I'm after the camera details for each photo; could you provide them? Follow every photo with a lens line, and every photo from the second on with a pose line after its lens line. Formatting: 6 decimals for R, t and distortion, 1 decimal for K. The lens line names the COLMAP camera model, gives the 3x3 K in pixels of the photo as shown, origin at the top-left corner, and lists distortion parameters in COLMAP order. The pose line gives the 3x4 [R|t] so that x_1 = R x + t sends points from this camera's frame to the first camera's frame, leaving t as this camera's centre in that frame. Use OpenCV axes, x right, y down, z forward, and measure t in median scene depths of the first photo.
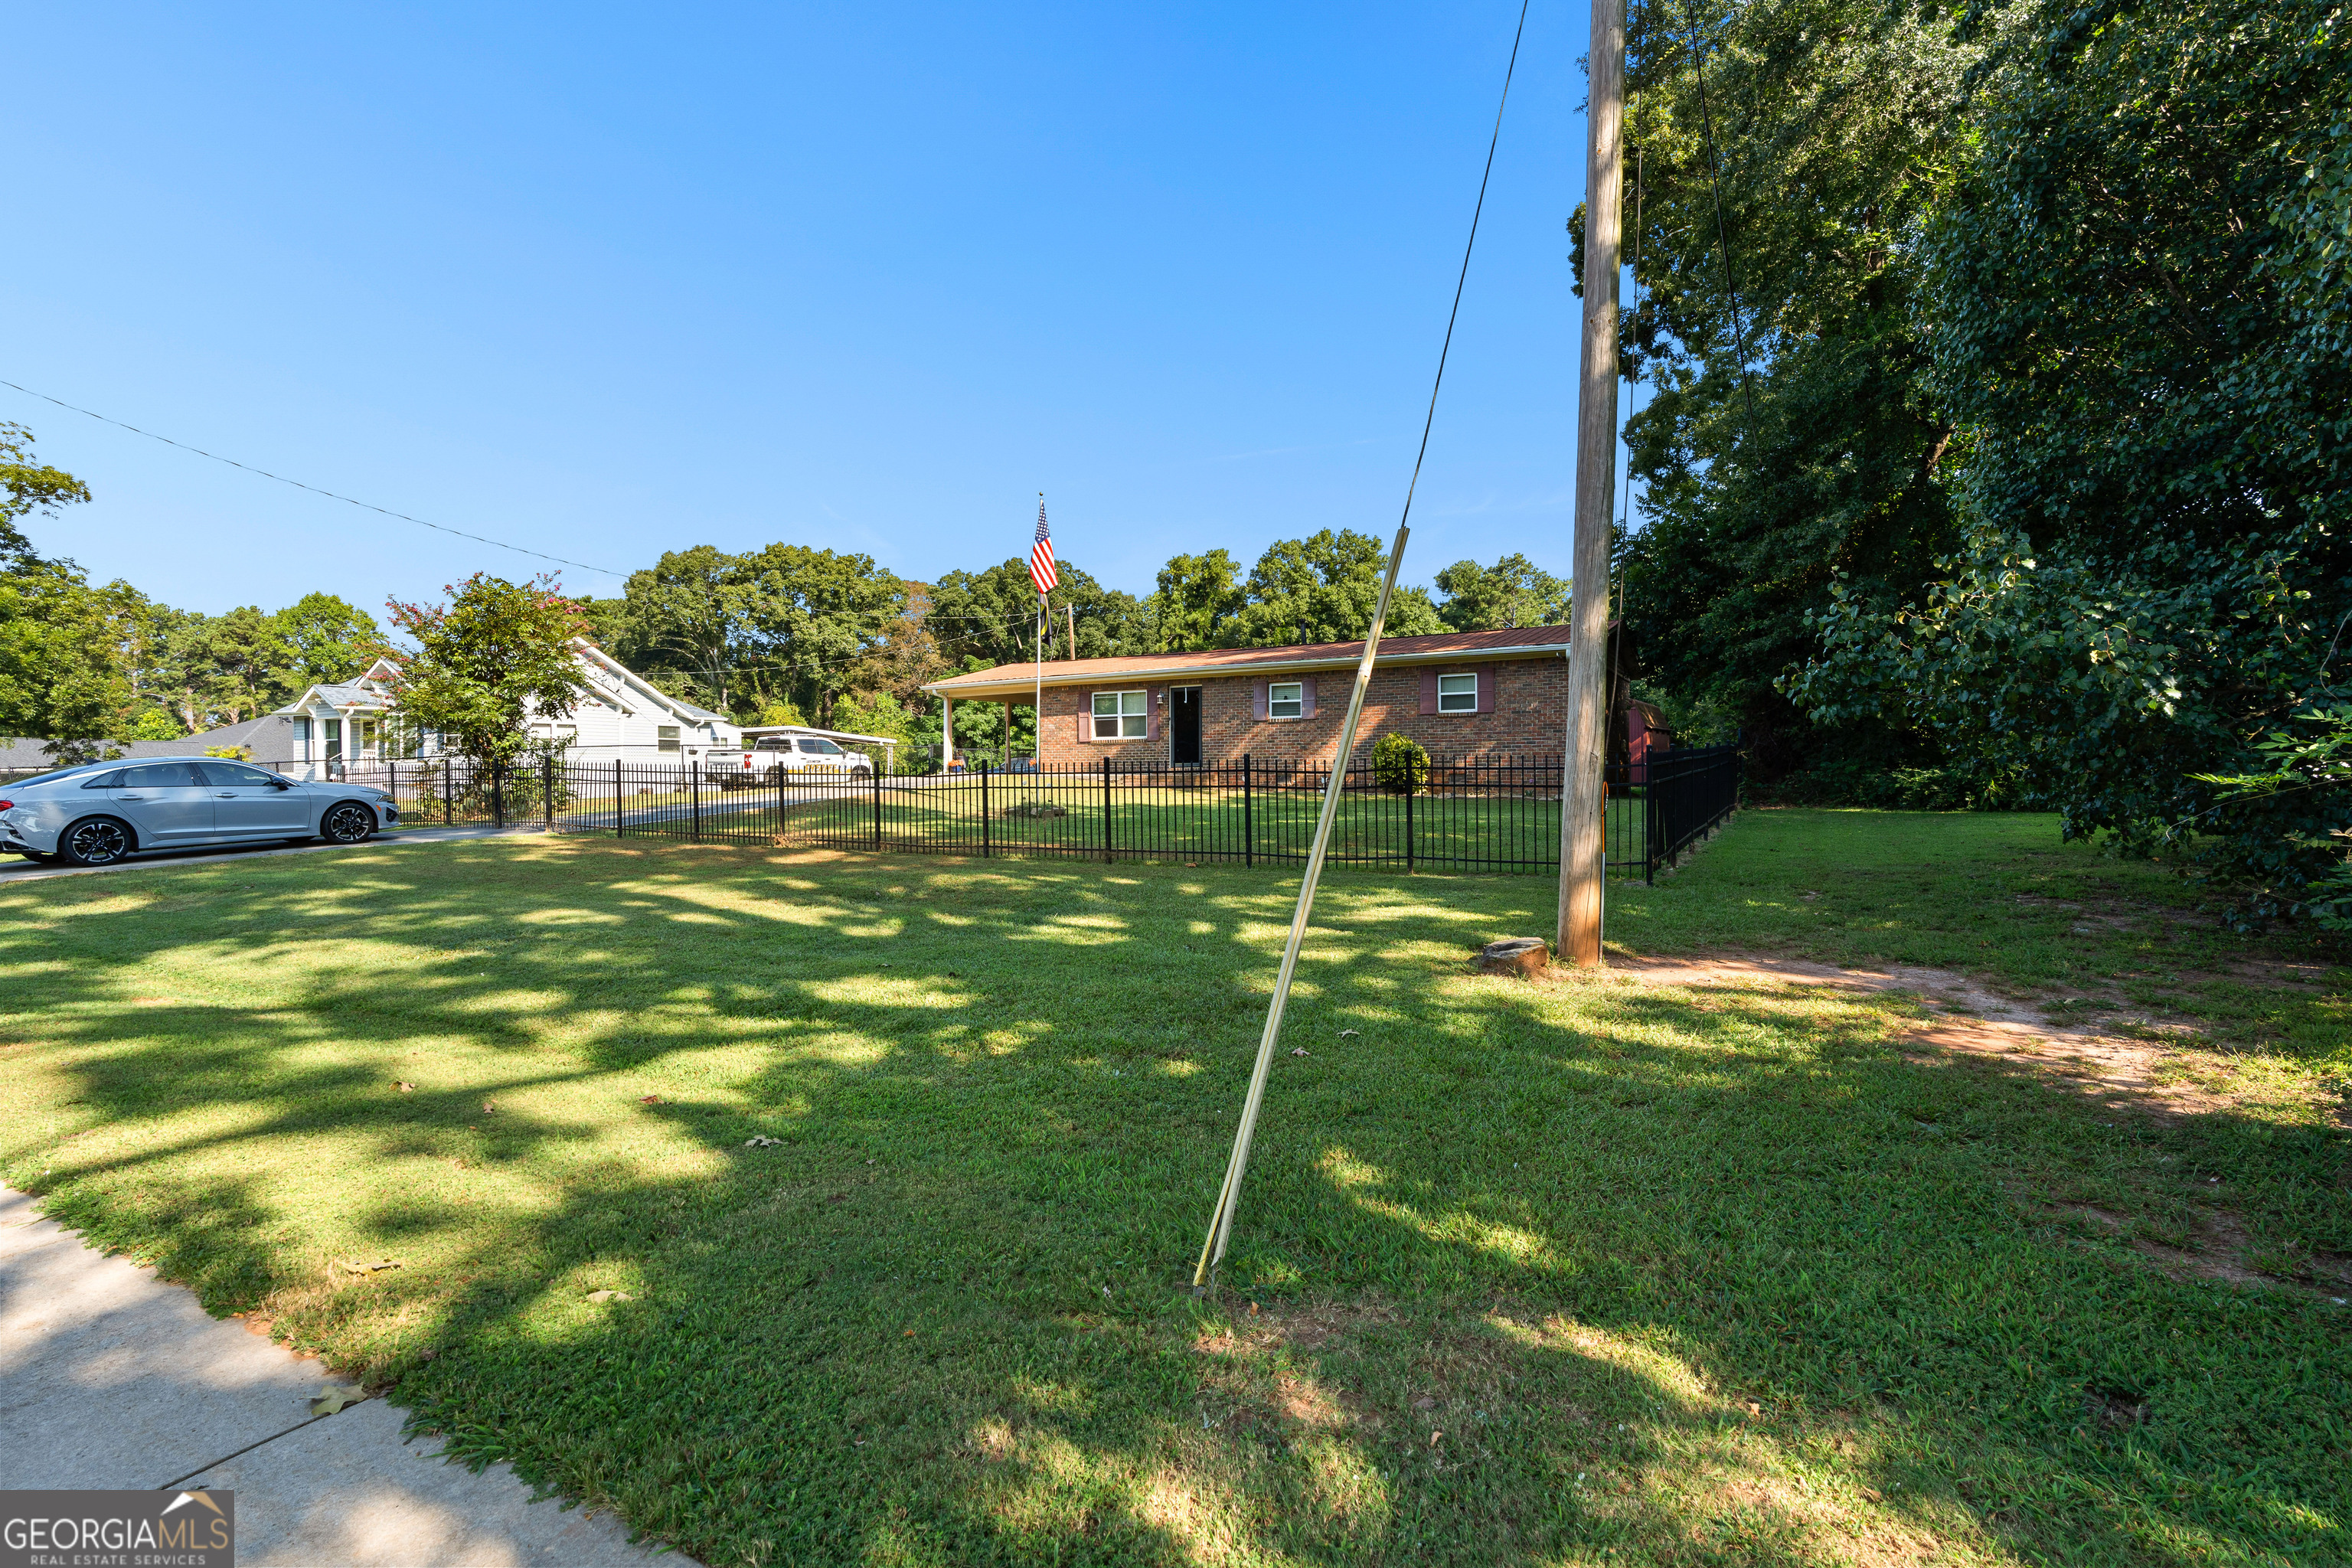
lens RADIAL K [[1054.3, 0, 1176.3], [0, 1054.3, 778.4], [0, 0, 1]] dist [-0.013046, 0.005107]
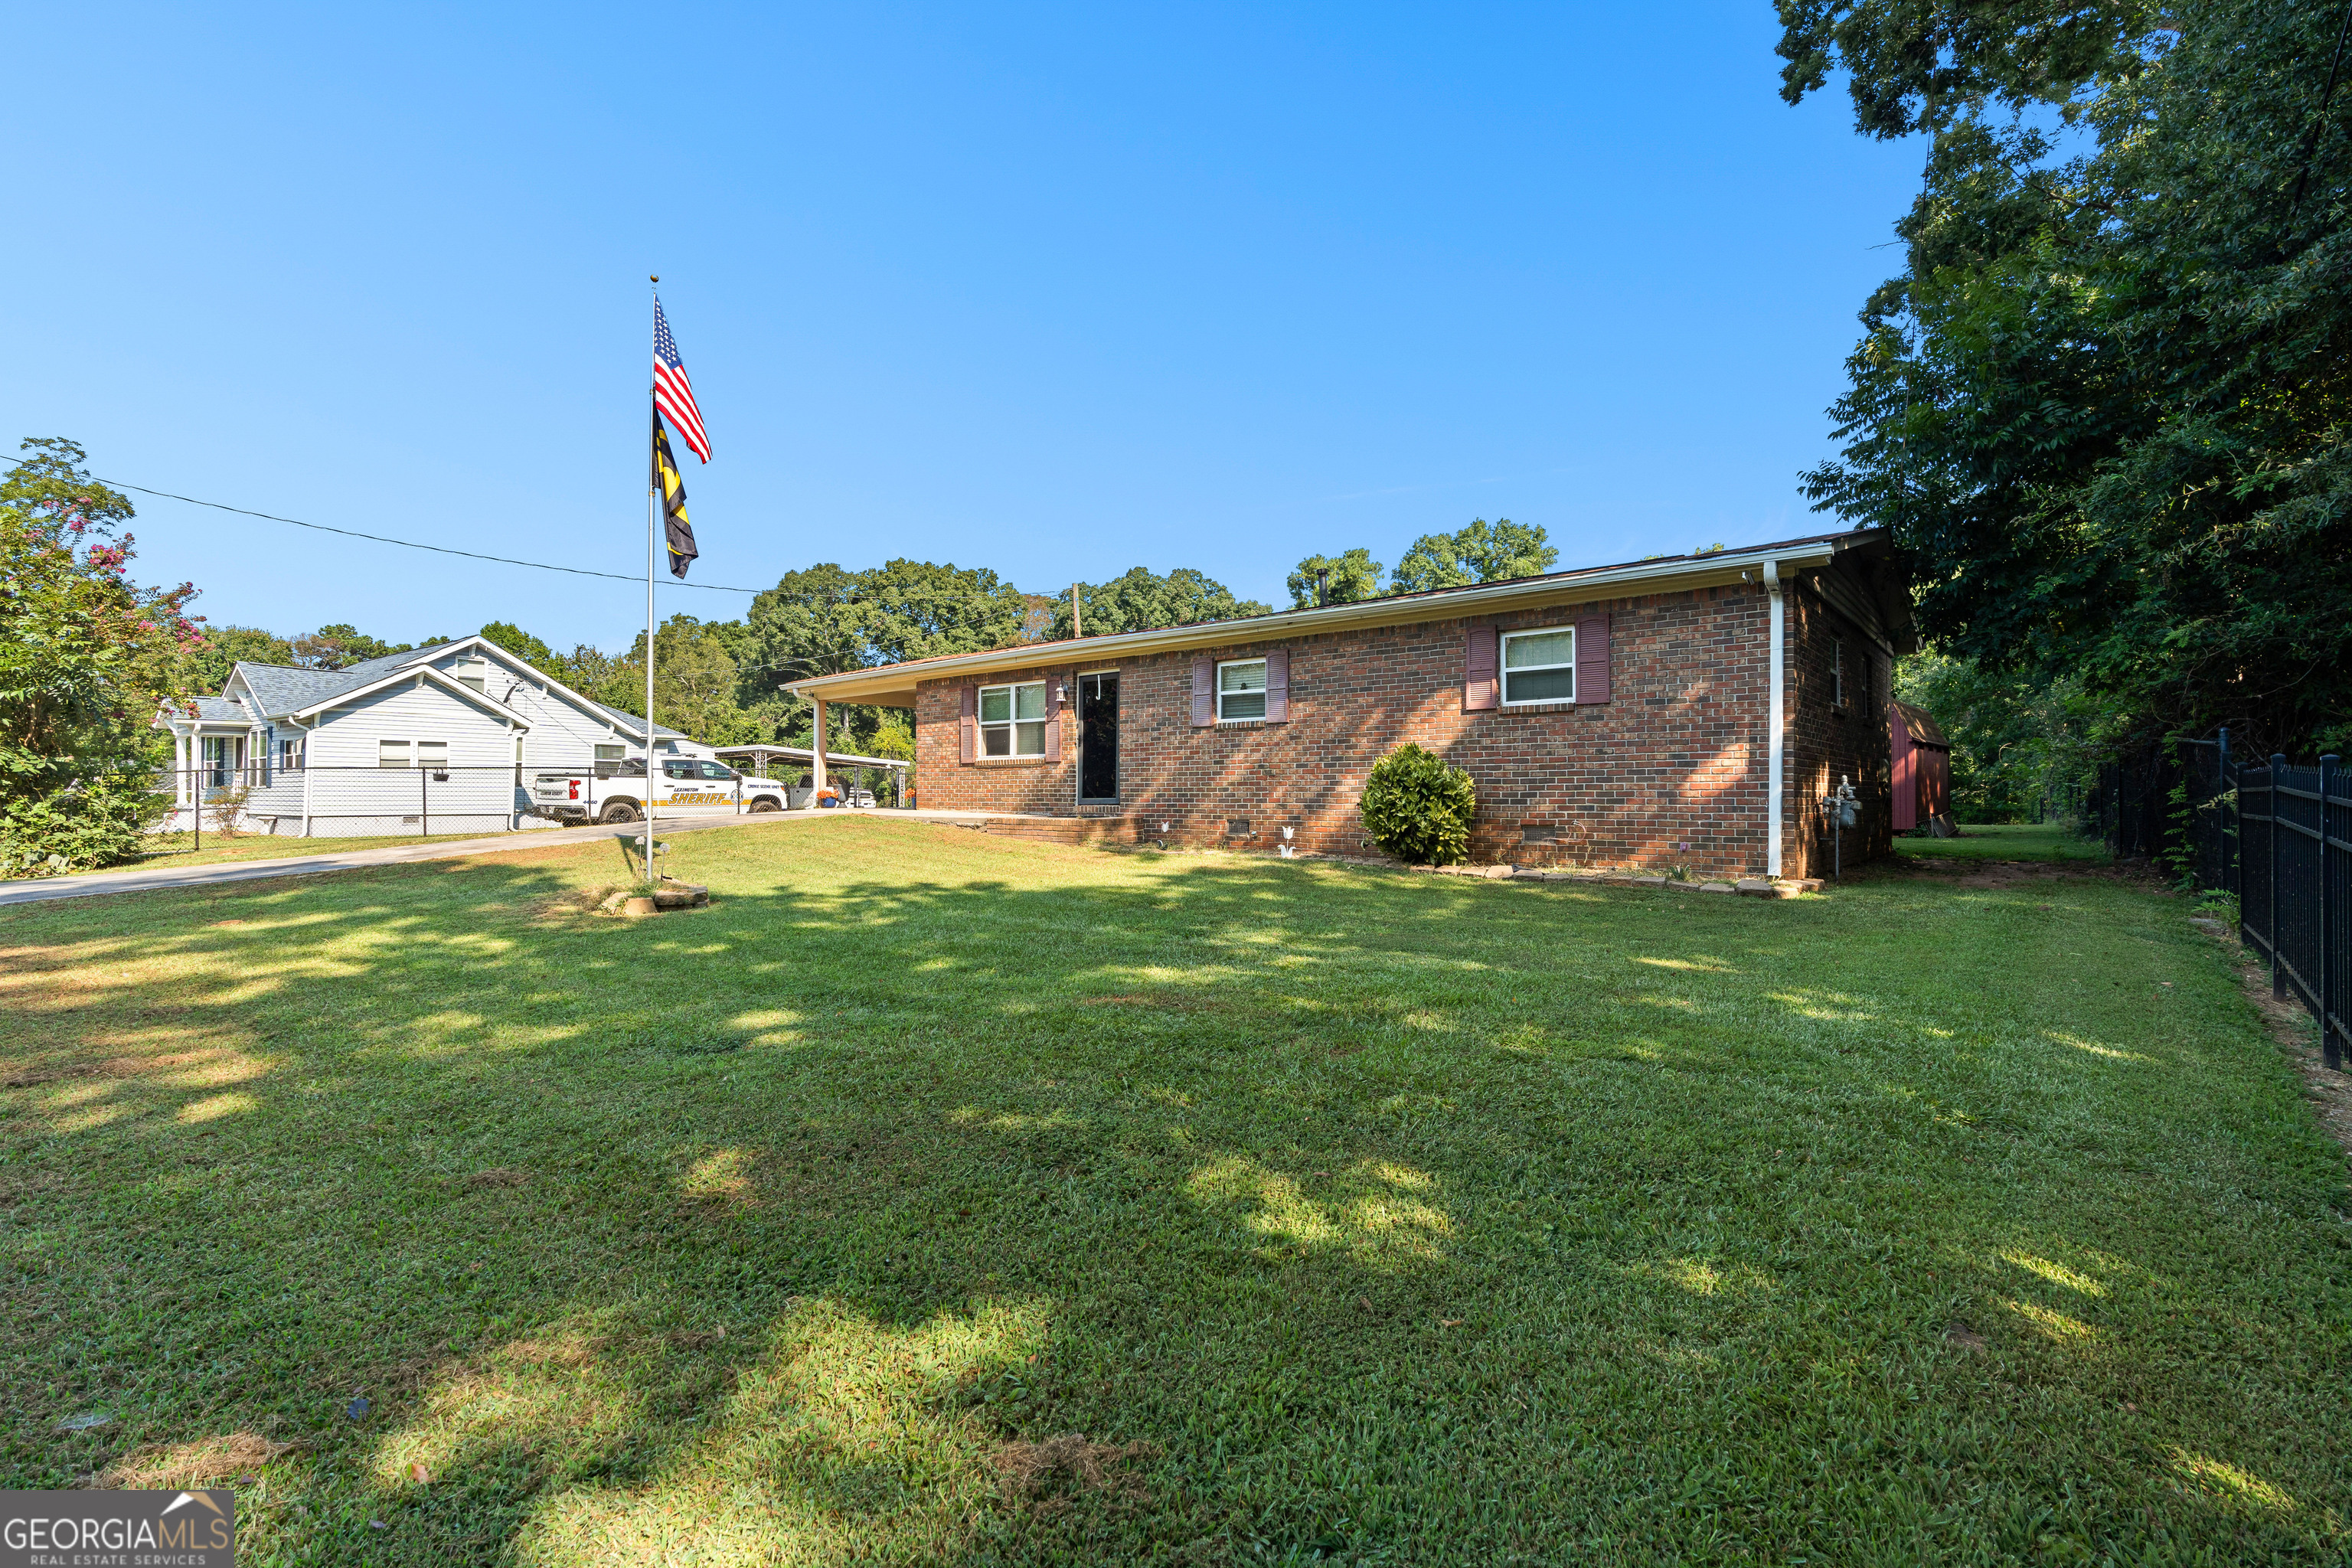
lens RADIAL K [[1054.3, 0, 1173.2], [0, 1054.3, 788.6], [0, 0, 1]] dist [-0.013046, 0.005107]
pose [[0.985473, 0.004898, -0.169763, 0.039566], [-0.007108, 0.999898, -0.012415, -0.003200], [0.169684, 0.013442, 0.985407, 0.102936]]
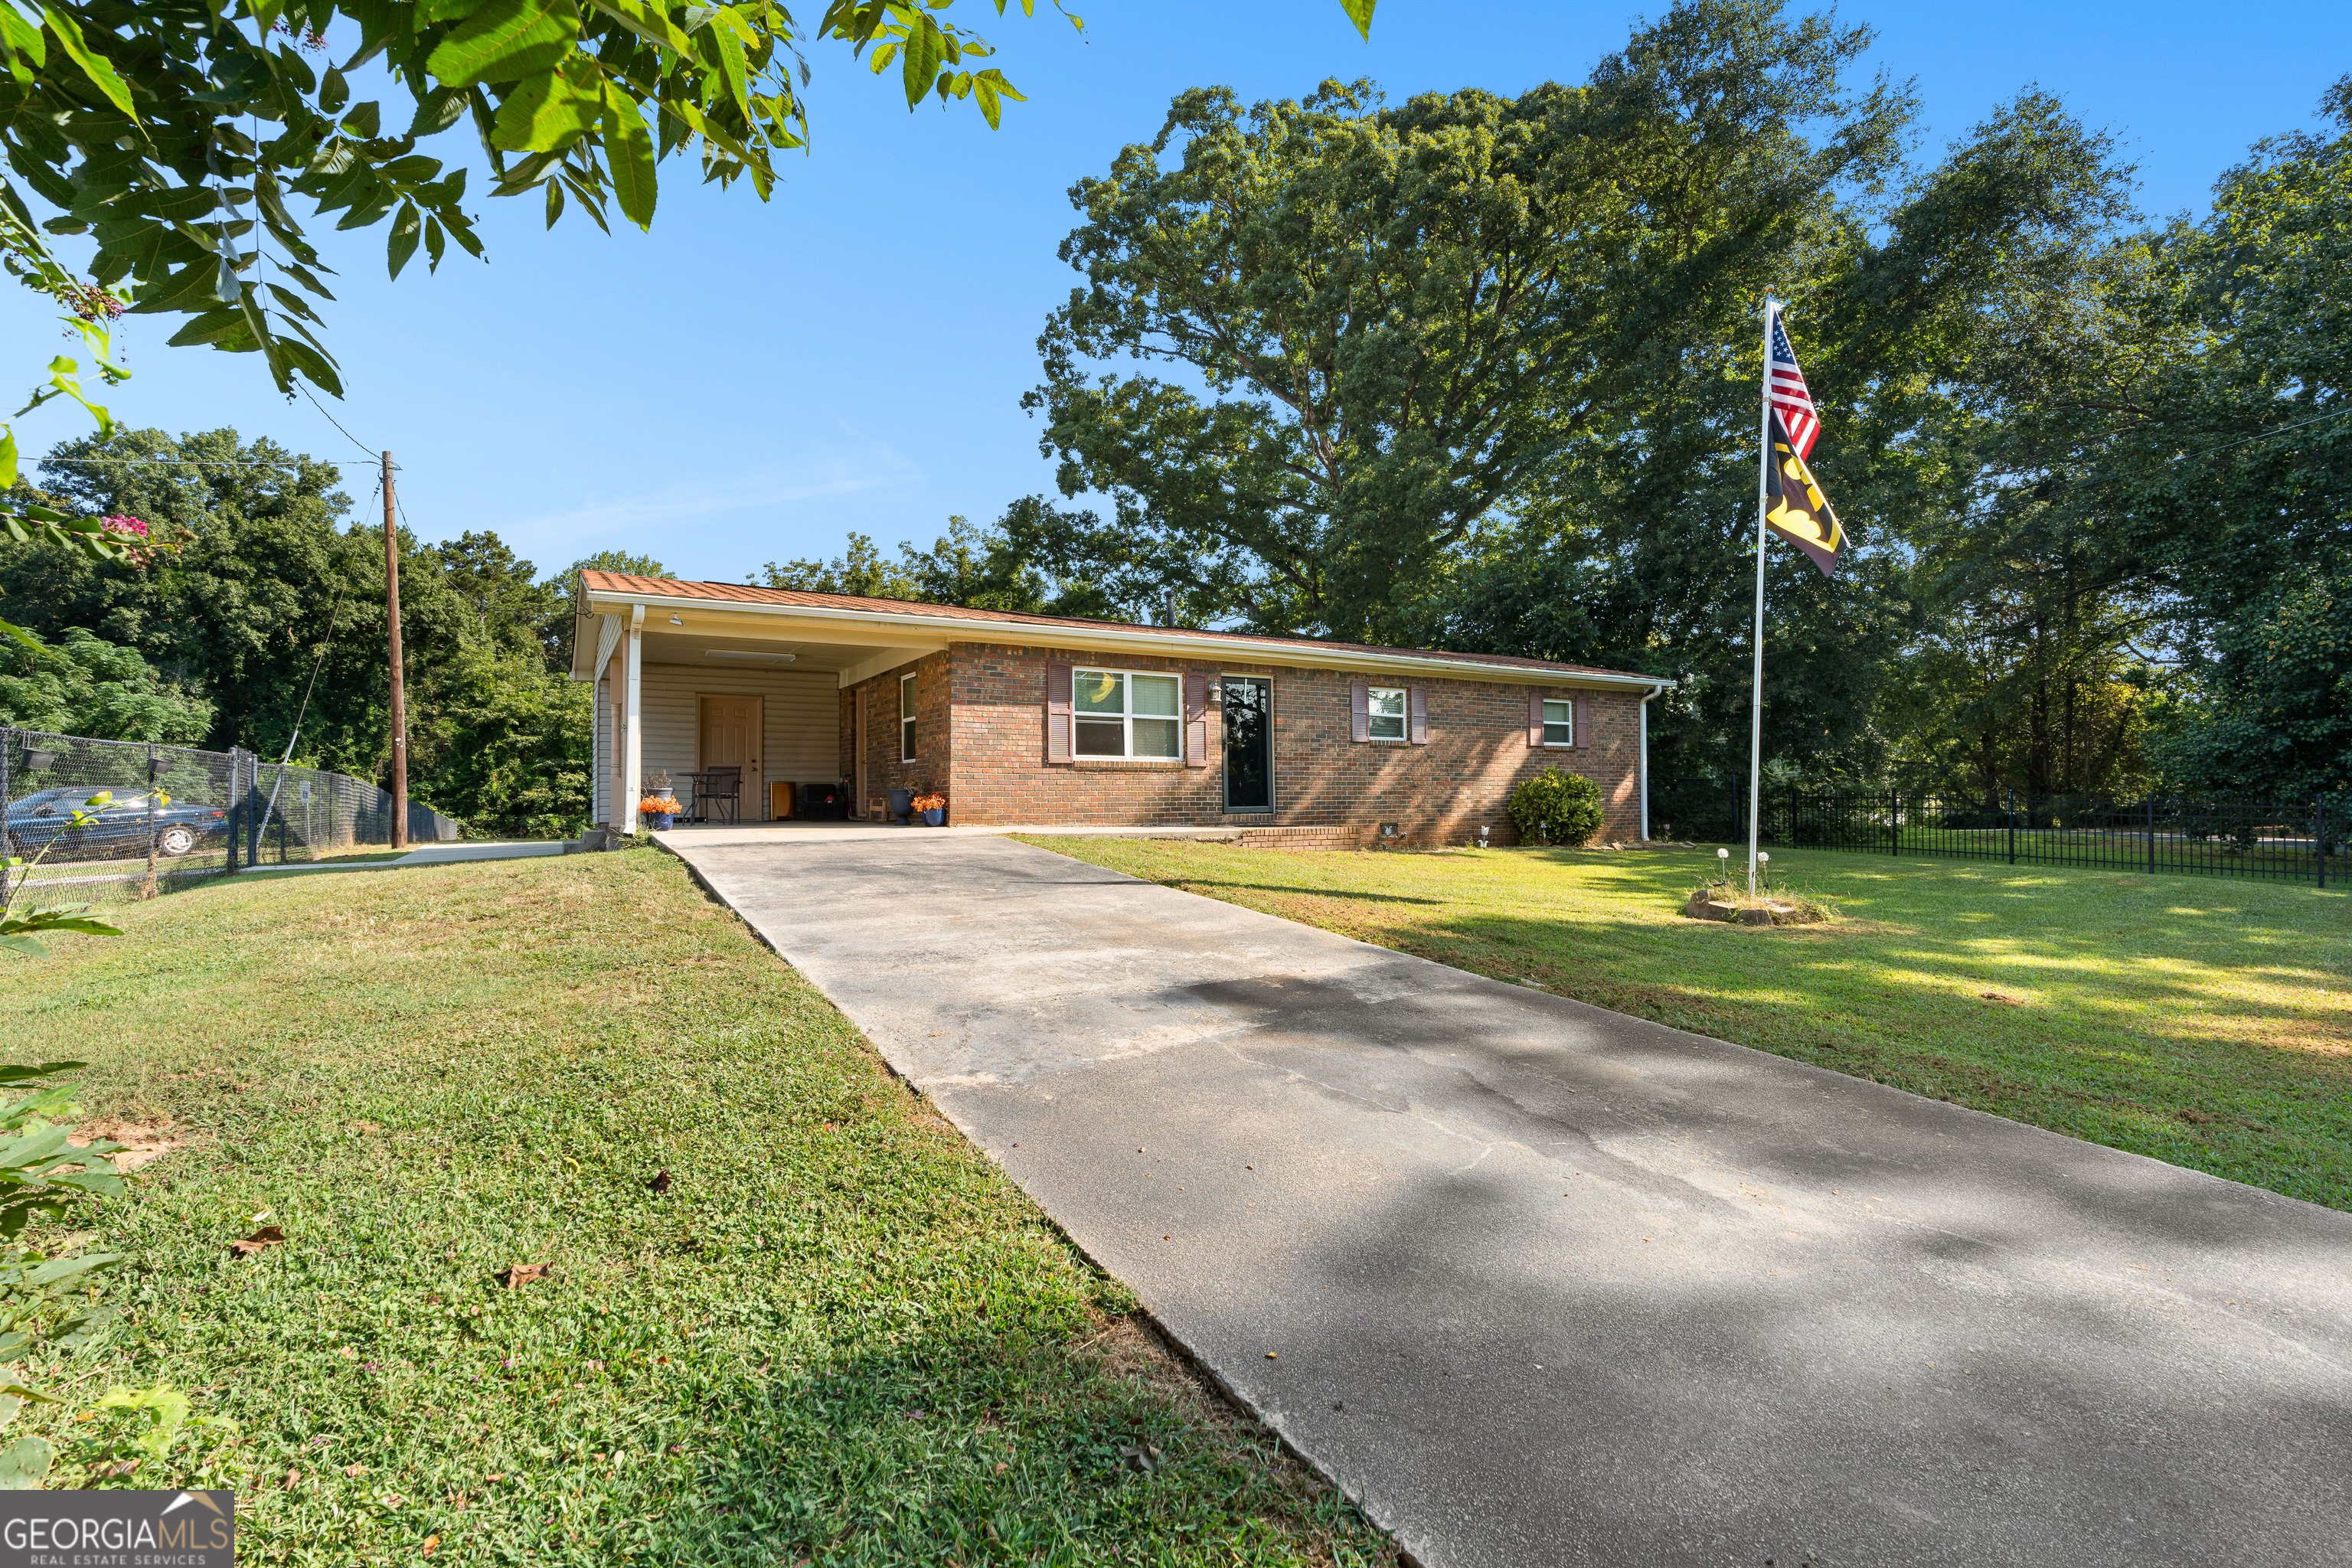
lens RADIAL K [[1054.3, 0, 1171.0], [0, 1054.3, 781.1], [0, 0, 1]] dist [-0.013046, 0.005107]
pose [[0.472858, 0.016909, 0.880977, -0.134679], [0.008345, 0.999685, -0.023666, -0.003755], [-0.881099, 0.018542, 0.472568, 0.192723]]
